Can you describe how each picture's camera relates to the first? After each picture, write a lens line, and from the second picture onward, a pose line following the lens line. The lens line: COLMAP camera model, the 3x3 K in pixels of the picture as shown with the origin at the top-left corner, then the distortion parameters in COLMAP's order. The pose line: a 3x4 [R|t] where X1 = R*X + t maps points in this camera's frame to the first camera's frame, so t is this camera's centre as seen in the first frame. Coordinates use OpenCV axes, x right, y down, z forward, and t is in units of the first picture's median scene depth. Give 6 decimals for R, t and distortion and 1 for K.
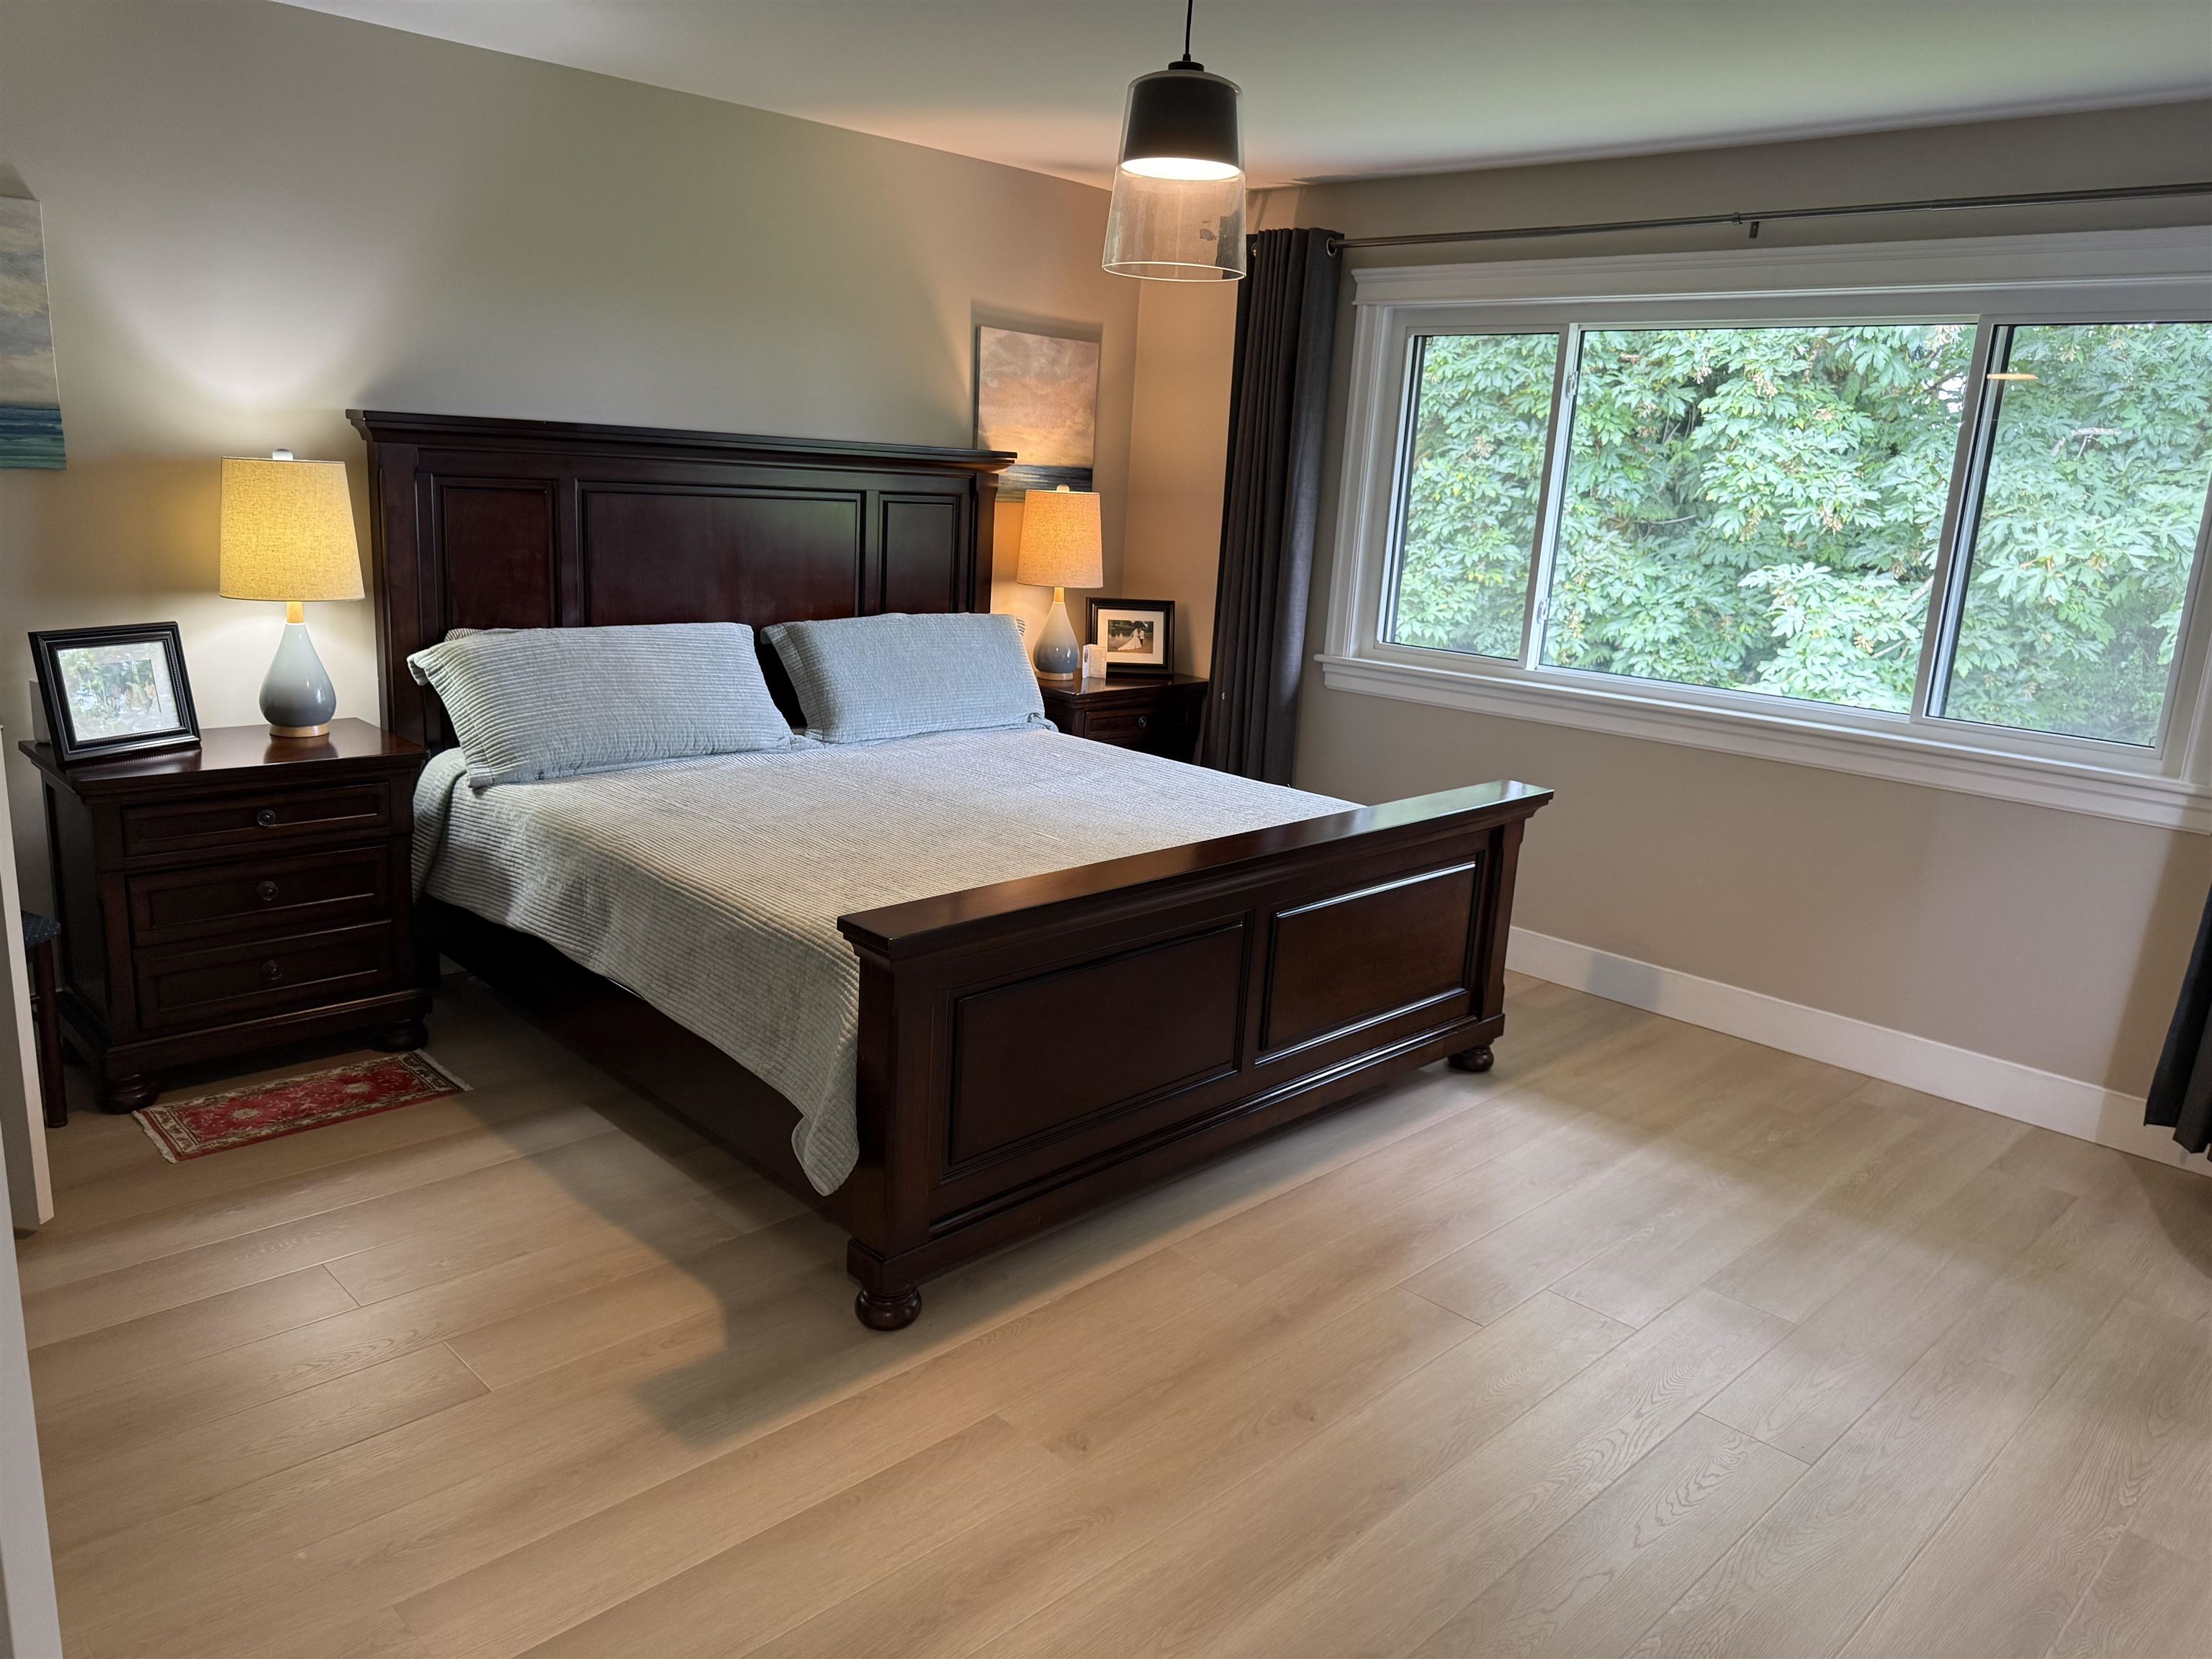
lens RADIAL K [[1557.6, 0, 1108.9], [0, 1557.6, 838.8], [0, 0, 1]] dist [0.095191, -0.132583]
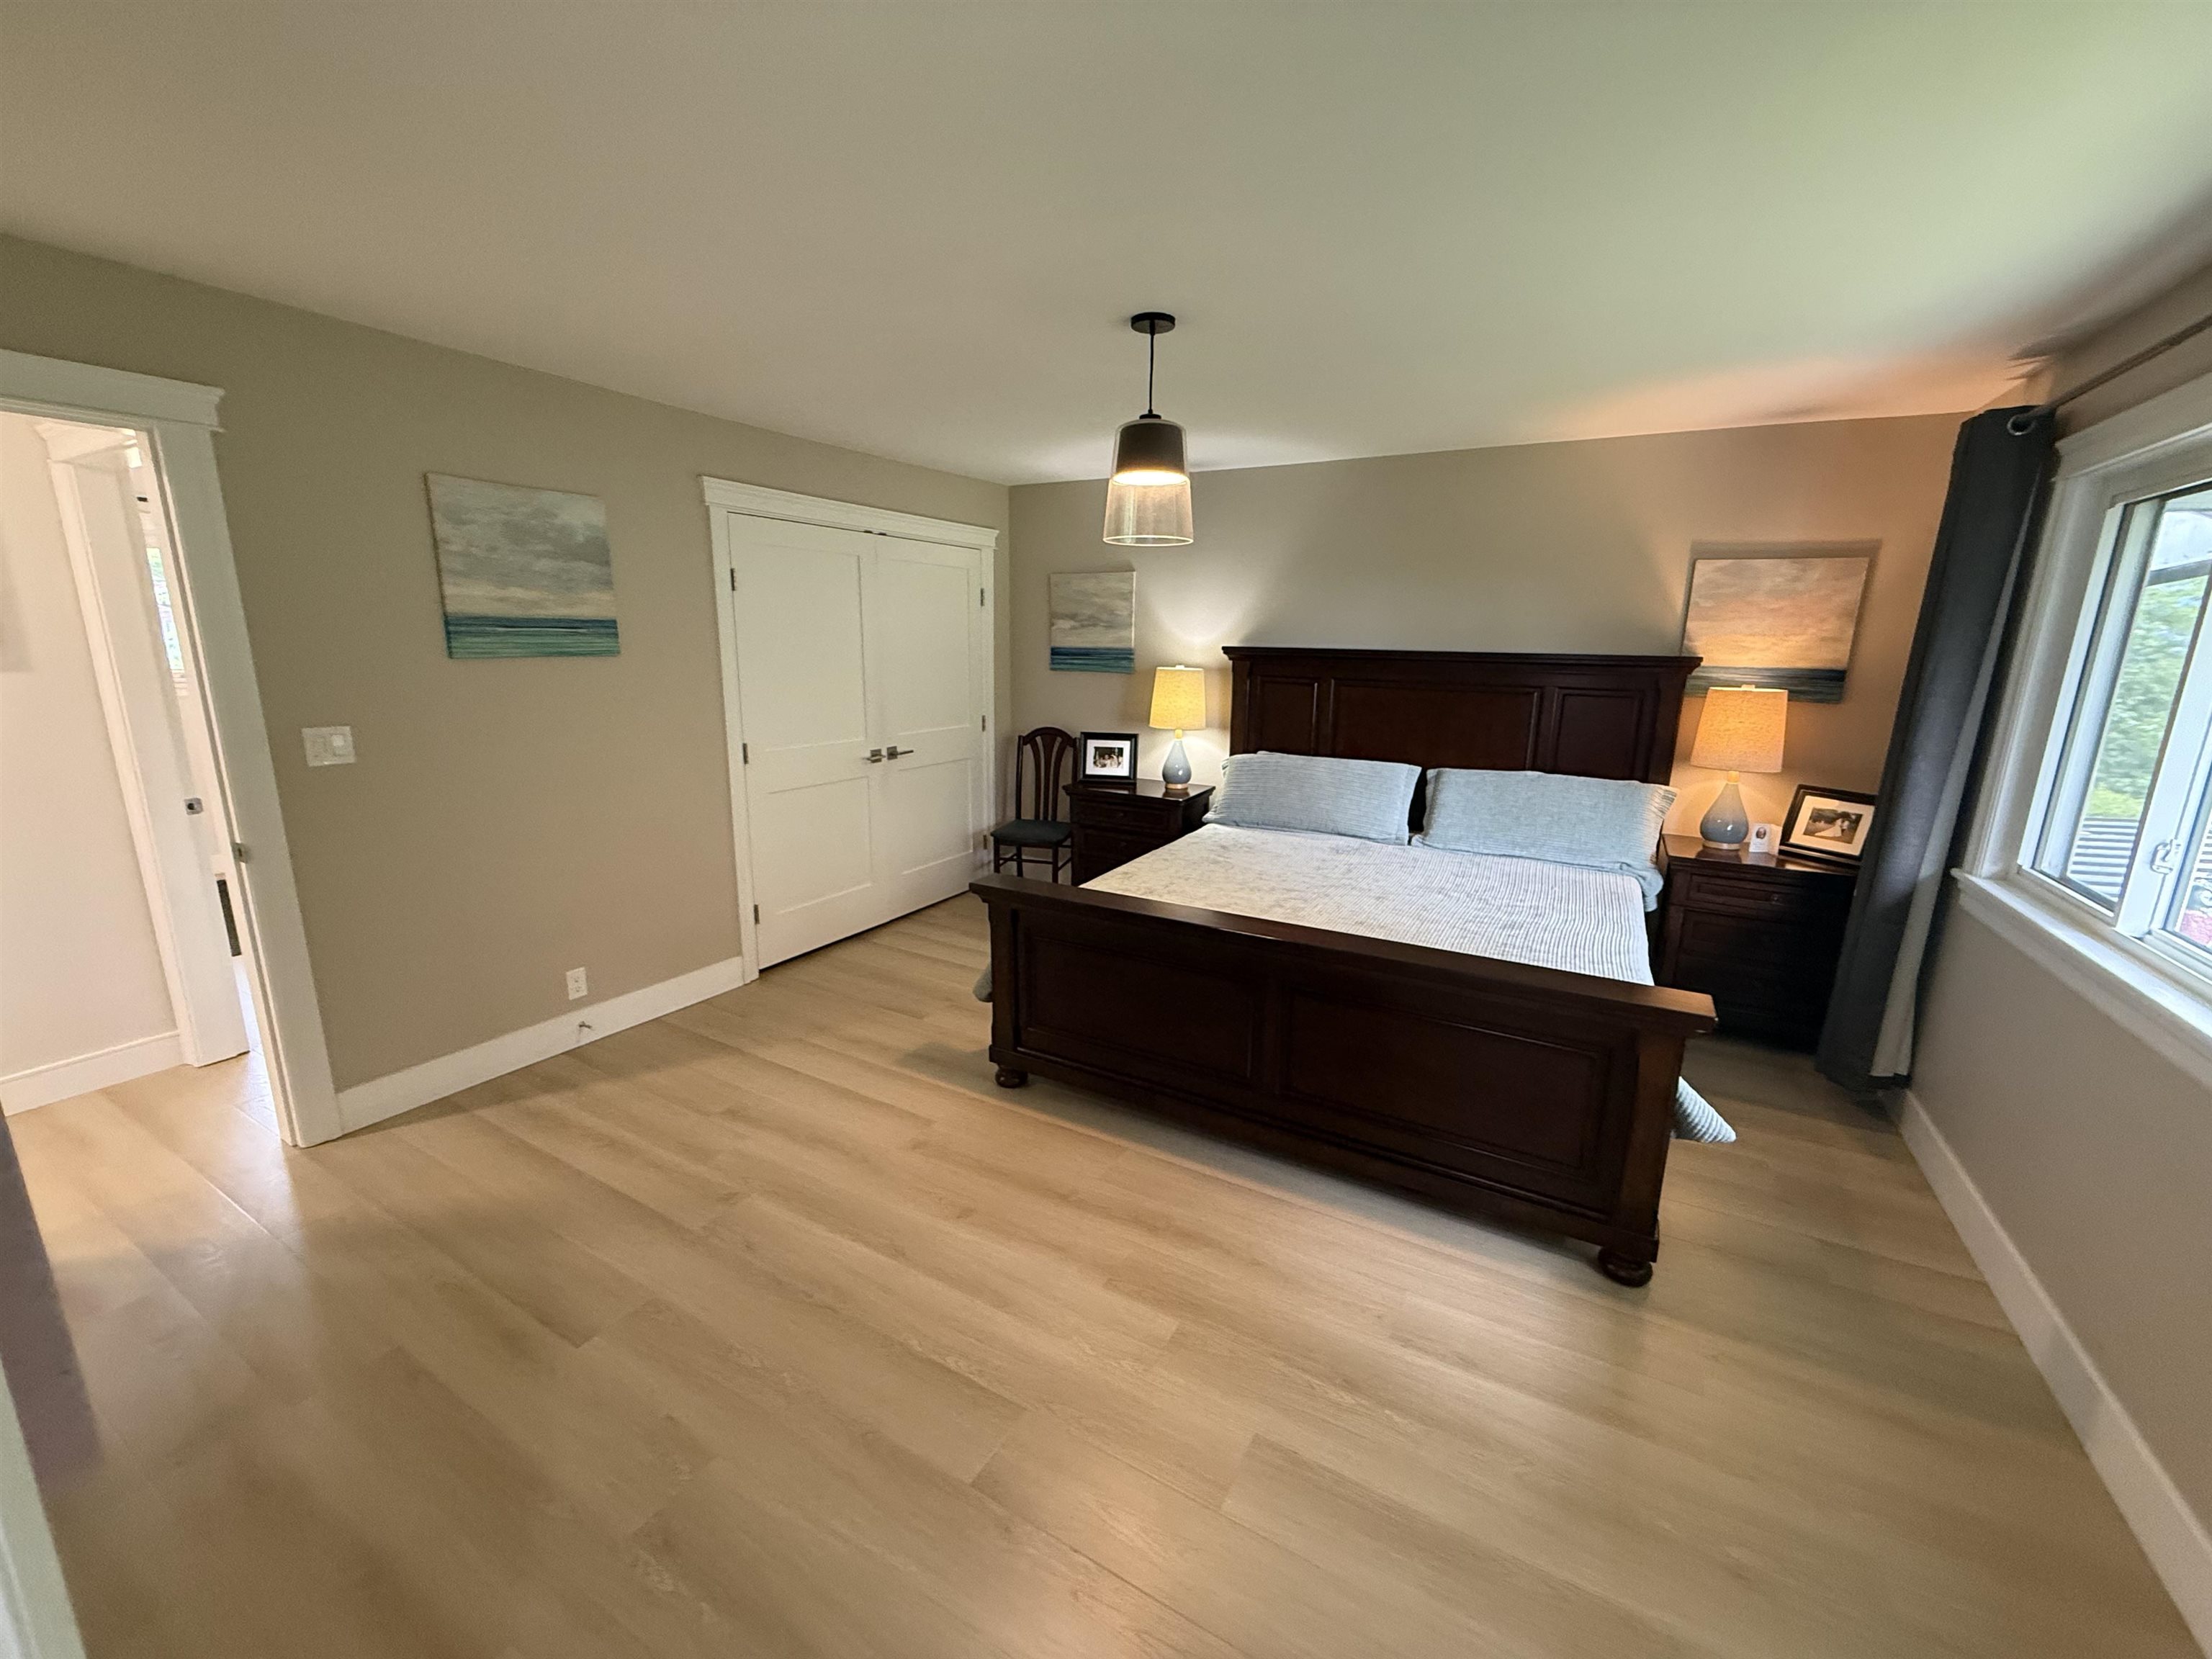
lens RADIAL K [[879.0, 0, 1101.1], [0, 879.0, 828.1], [0, 0, 1]] dist [0.000624, -0.000727]
pose [[0.264232, 0.158084, -0.951415, 0.637043], [-0.228561, 0.968638, 0.097469, -0.101645], [0.936985, 0.191702, 0.292077, 0.506148]]
